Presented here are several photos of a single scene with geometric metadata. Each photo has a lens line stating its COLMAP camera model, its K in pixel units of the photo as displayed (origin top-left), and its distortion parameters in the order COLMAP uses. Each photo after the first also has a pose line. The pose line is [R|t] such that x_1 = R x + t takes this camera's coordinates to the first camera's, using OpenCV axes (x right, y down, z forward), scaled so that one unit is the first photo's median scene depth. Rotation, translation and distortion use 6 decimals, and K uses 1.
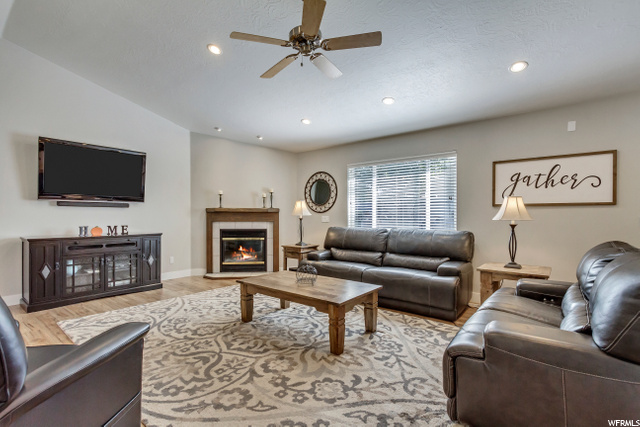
lens RADIAL K [[293.7, 0, 319.7], [0, 293.7, 216.3], [0, 0, 1]] dist [0.002591, -0.000108]
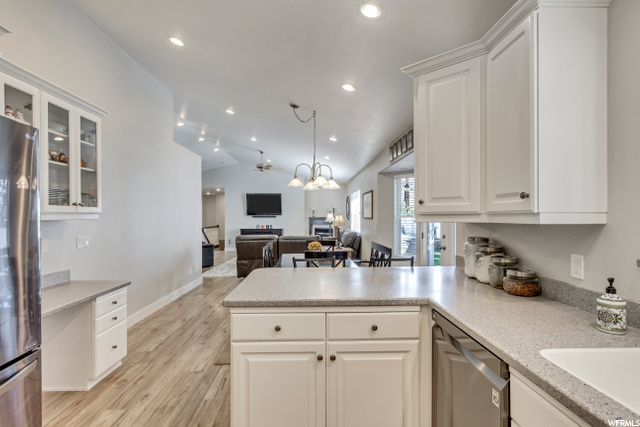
lens RADIAL K [[320.1, 0, 322.2], [0, 320.1, 216.5], [0, 0, 1]] dist [-0.002870, -0.001221]
pose [[0.649262, -0.000444, -0.760565, 1.737459], [0.000338, 1.000000, -0.000295, -0.041155], [0.760565, -0.000066, 0.649262, -0.423913]]
